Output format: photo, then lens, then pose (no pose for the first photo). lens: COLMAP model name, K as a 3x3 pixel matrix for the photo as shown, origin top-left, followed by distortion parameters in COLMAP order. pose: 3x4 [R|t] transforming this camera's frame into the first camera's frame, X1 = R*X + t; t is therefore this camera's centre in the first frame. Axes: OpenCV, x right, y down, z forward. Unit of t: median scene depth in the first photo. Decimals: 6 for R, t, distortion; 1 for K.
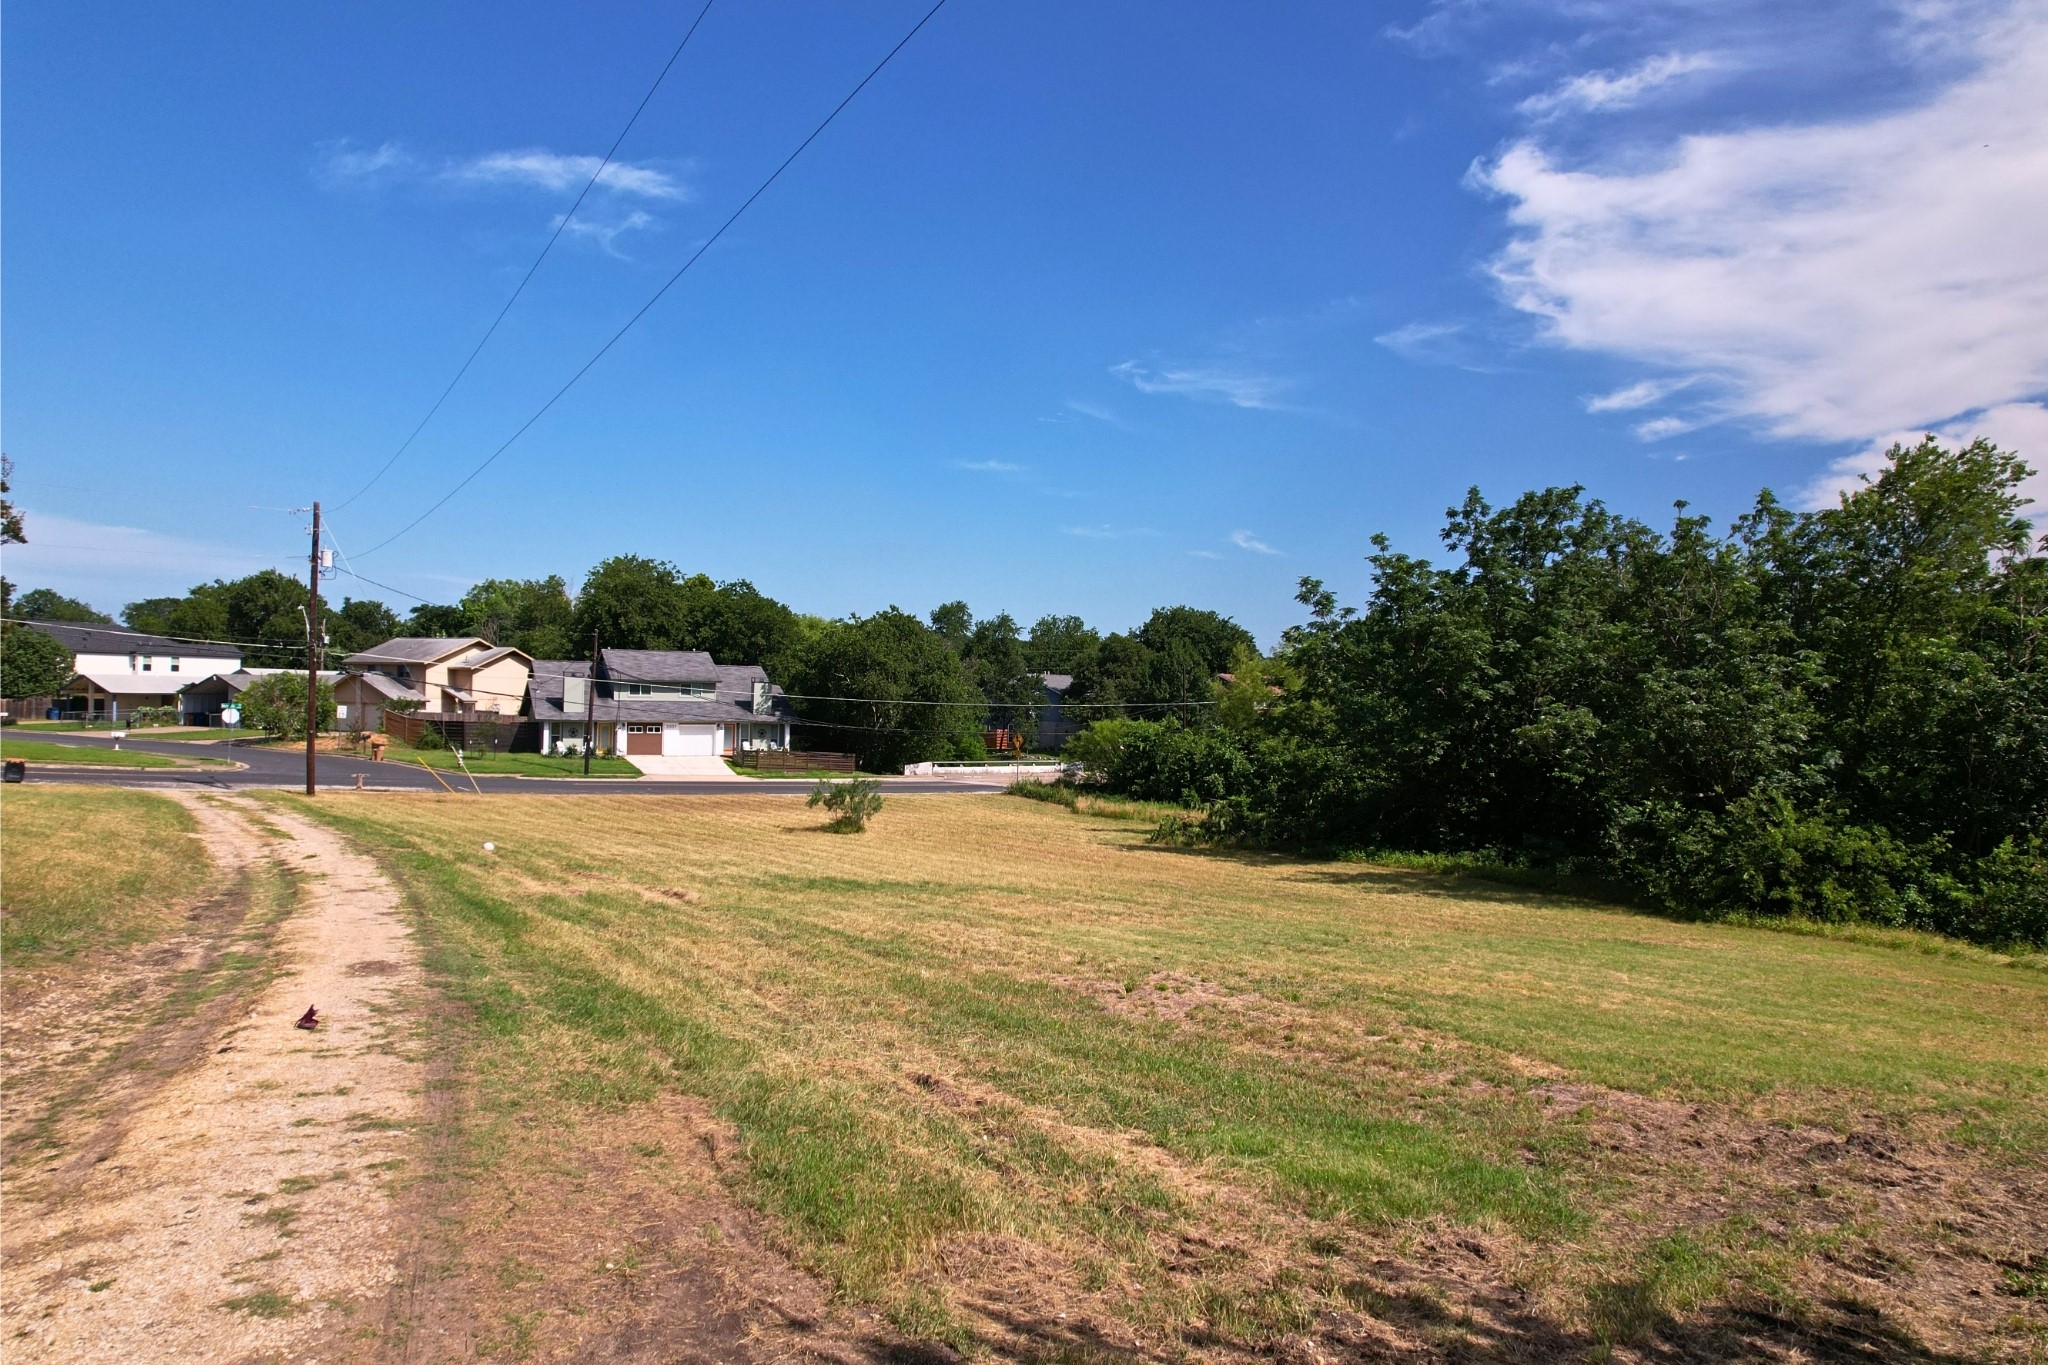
lens RADIAL K [[1290.9, 0, 1024.0], [0, 1290.9, 682.5], [0, 0, 1]] dist [-0.104848, 0.068335]
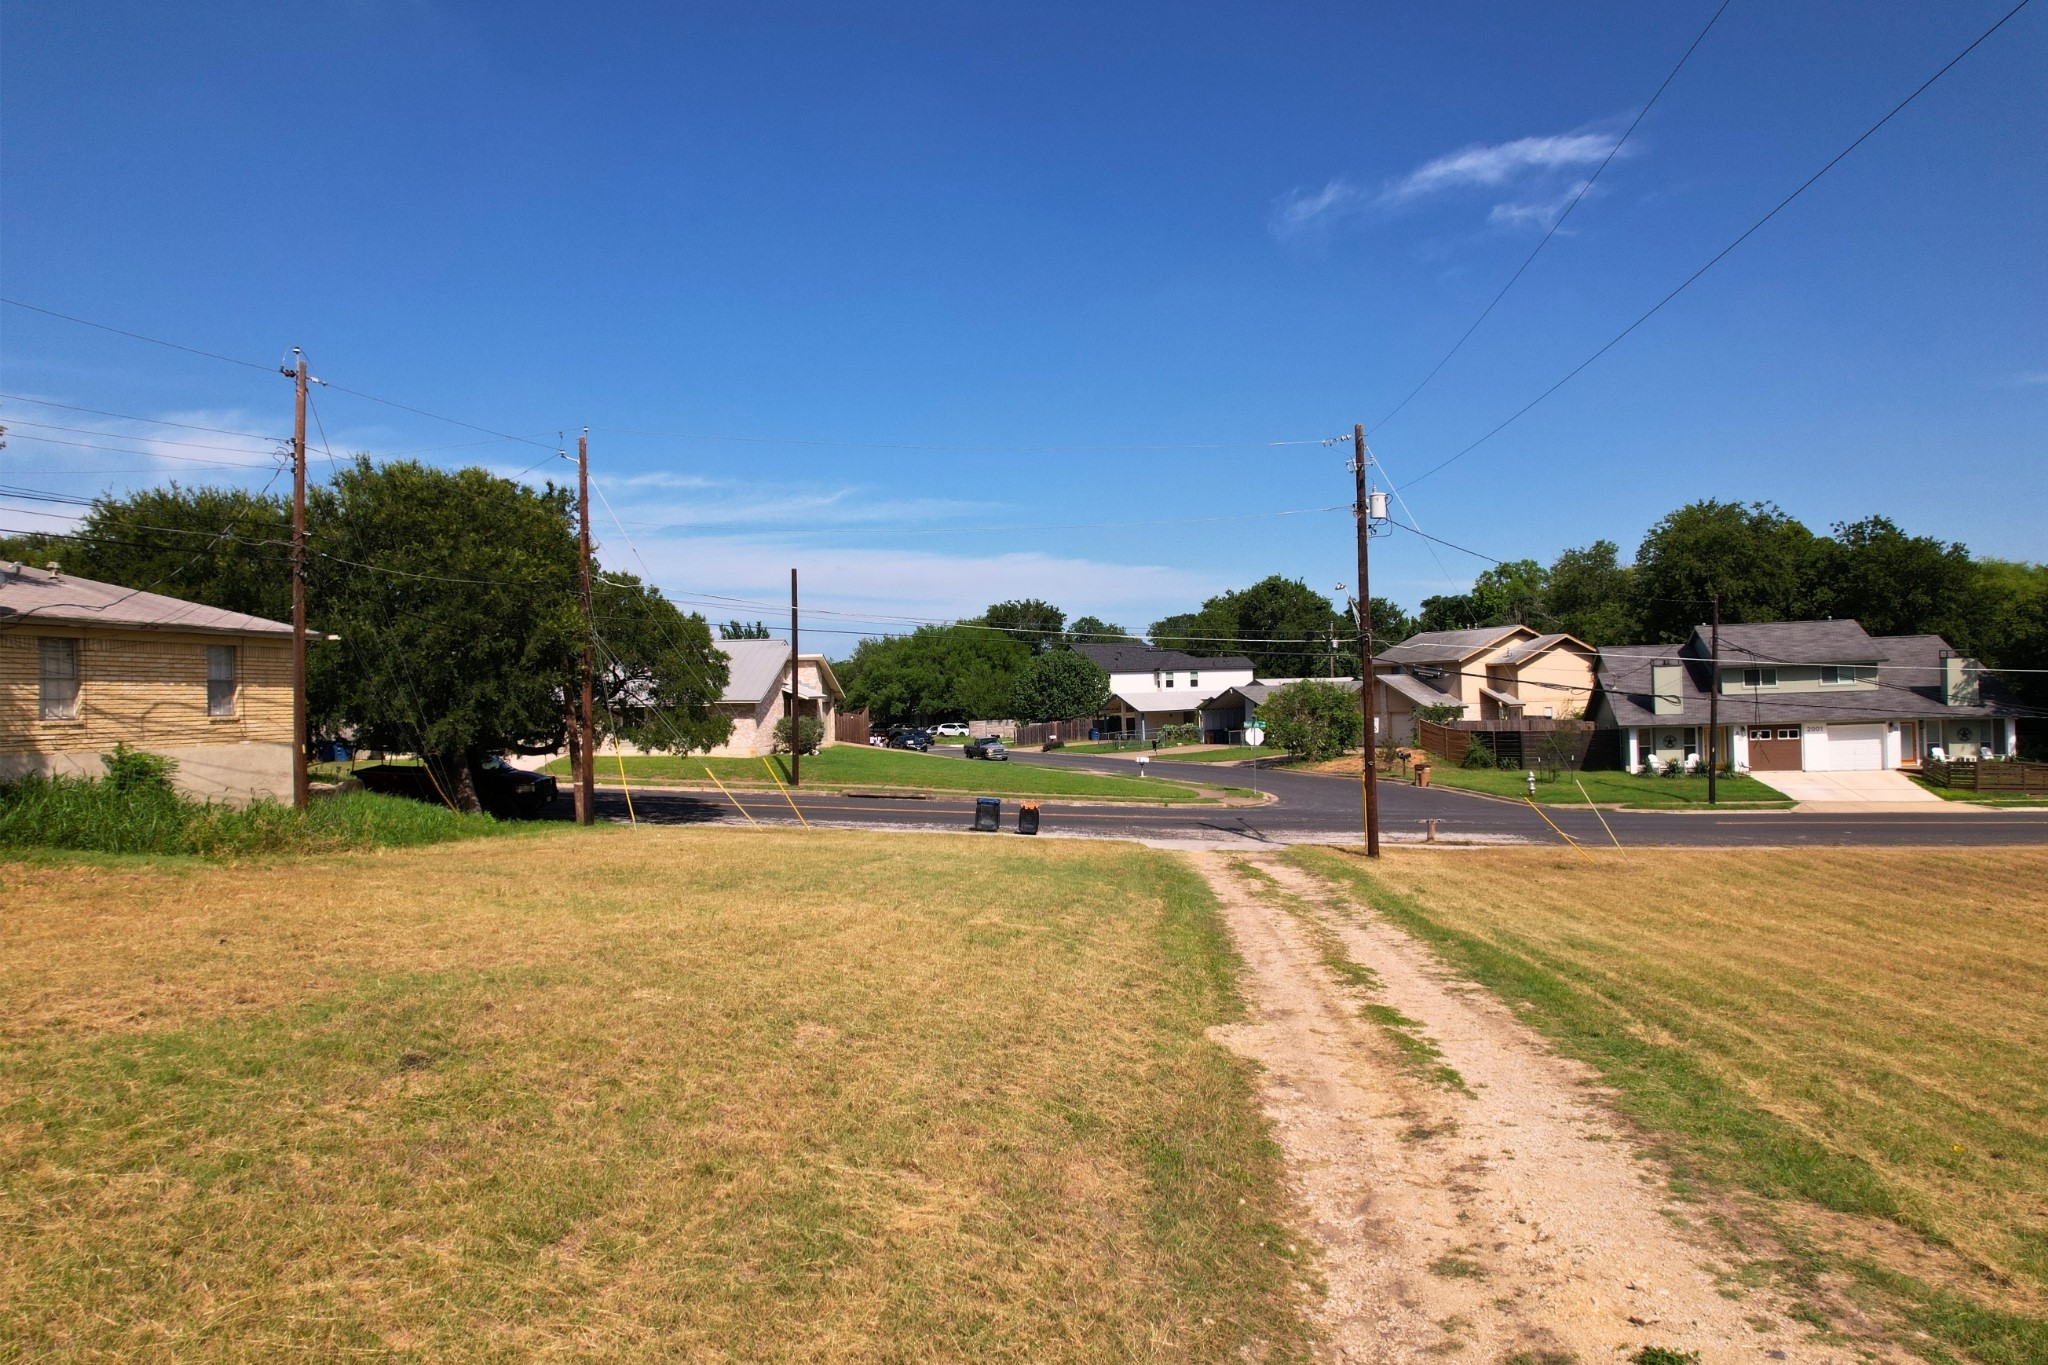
lens RADIAL K [[1290.9, 0, 1024.0], [0, 1290.9, 682.5], [0, 0, 1]] dist [-0.104848, 0.068335]
pose [[0.743476, -0.051879, -0.666748, -0.131641], [0.053871, 0.998393, -0.017613, -0.001694], [0.666590, -0.022824, 0.745075, 0.195737]]
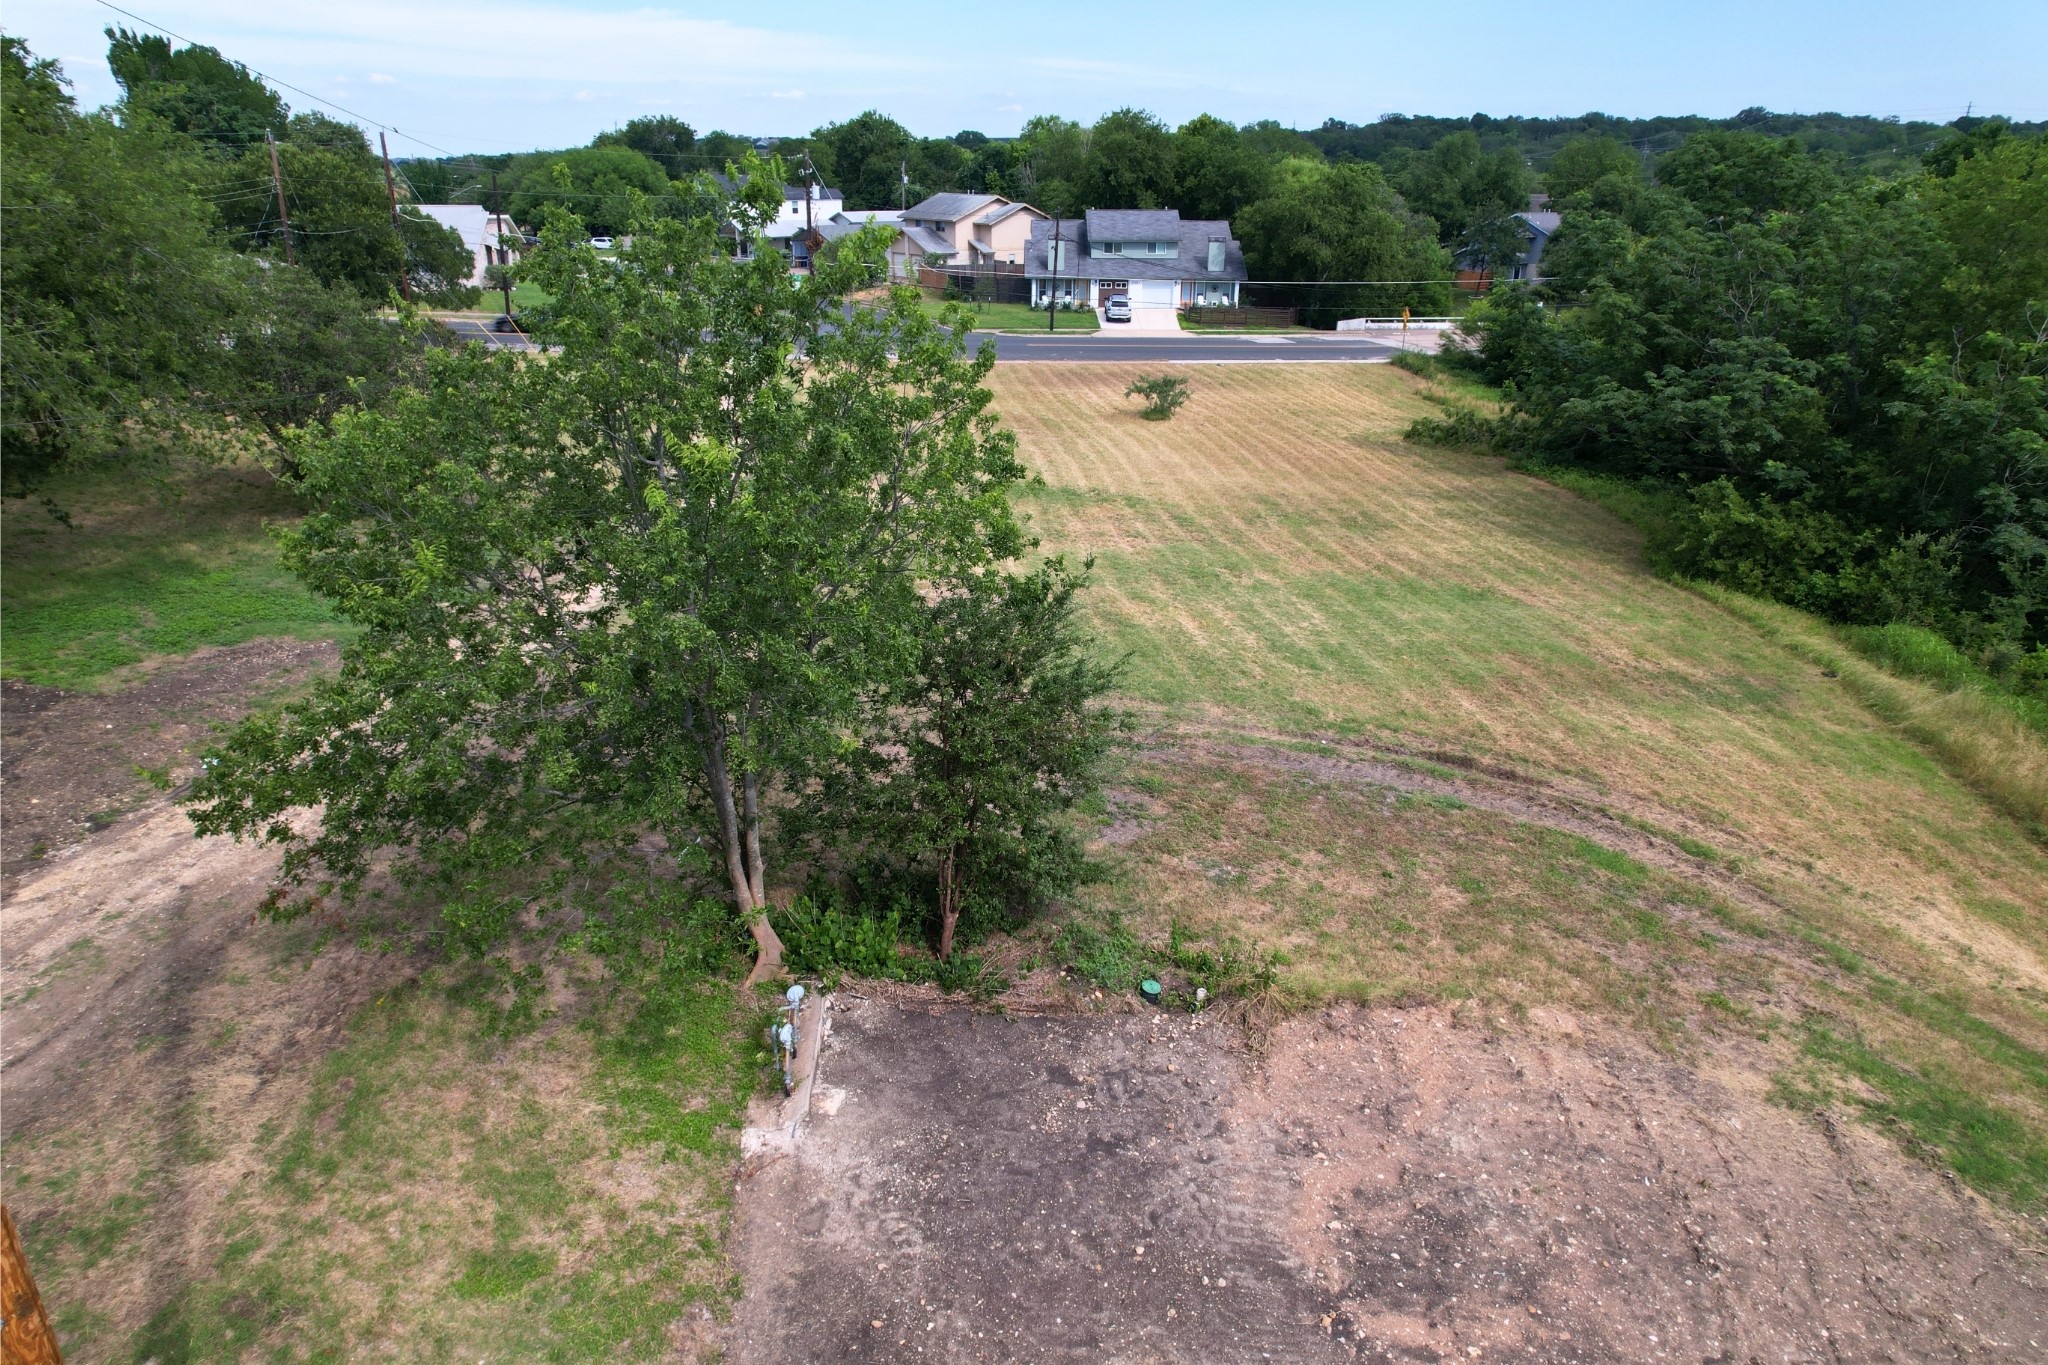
lens RADIAL K [[1290.9, 0, 1024.0], [0, 1290.9, 682.5], [0, 0, 1]] dist [-0.104848, 0.068335]
pose [[0.885698, 0.161532, -0.435253, 0.190268], [0.021346, 0.922359, 0.385744, -0.075447], [0.463770, -0.350944, 0.813484, -0.121953]]
